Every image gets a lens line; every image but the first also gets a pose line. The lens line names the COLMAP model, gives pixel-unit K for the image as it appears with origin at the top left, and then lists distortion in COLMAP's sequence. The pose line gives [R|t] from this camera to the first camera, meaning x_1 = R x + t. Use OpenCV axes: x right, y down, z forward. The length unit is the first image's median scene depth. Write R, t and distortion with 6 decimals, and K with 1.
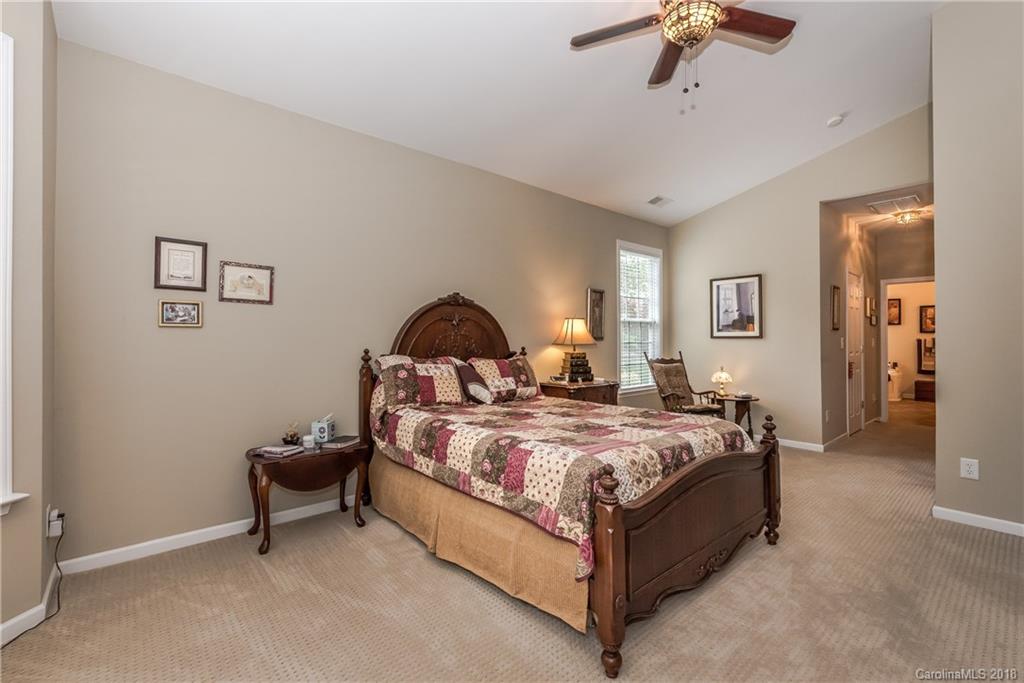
lens RADIAL K [[450.4, 0, 506.9], [0, 450.4, 339.4], [0, 0, 1]] dist [0.003633, -0.002126]
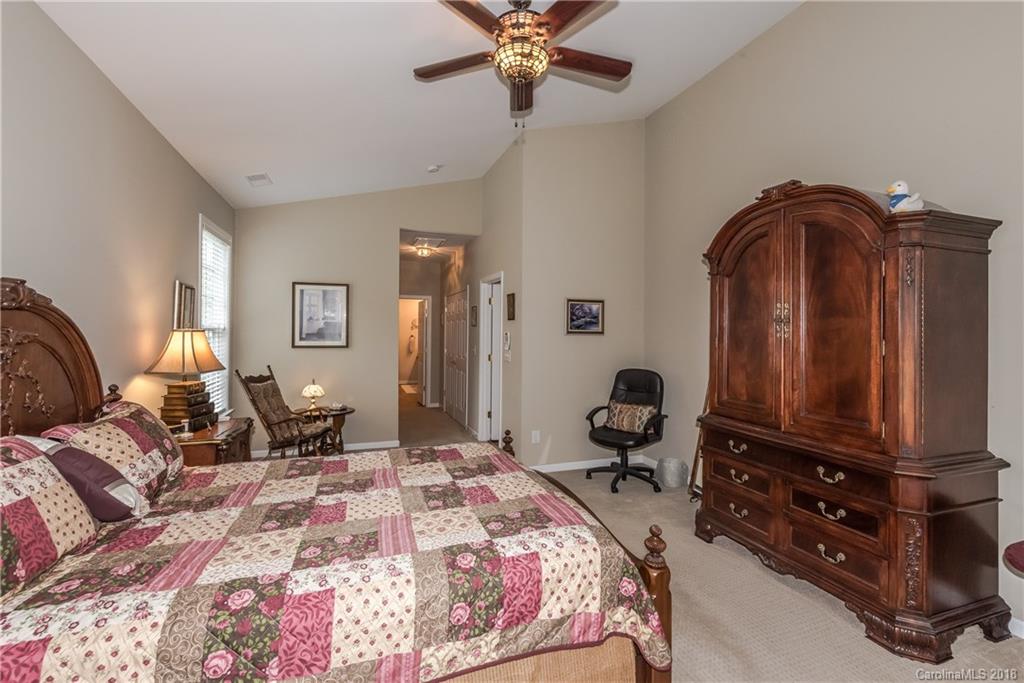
lens RADIAL K [[450.4, 0, 507.4], [0, 450.4, 327.4], [0, 0, 1]] dist [0.003633, -0.002126]
pose [[0.350291, 0.008944, 0.936598, -0.339224], [-0.007865, 0.999947, -0.006608, -0.058506], [-0.936608, -0.005051, 0.350343, 0.413867]]
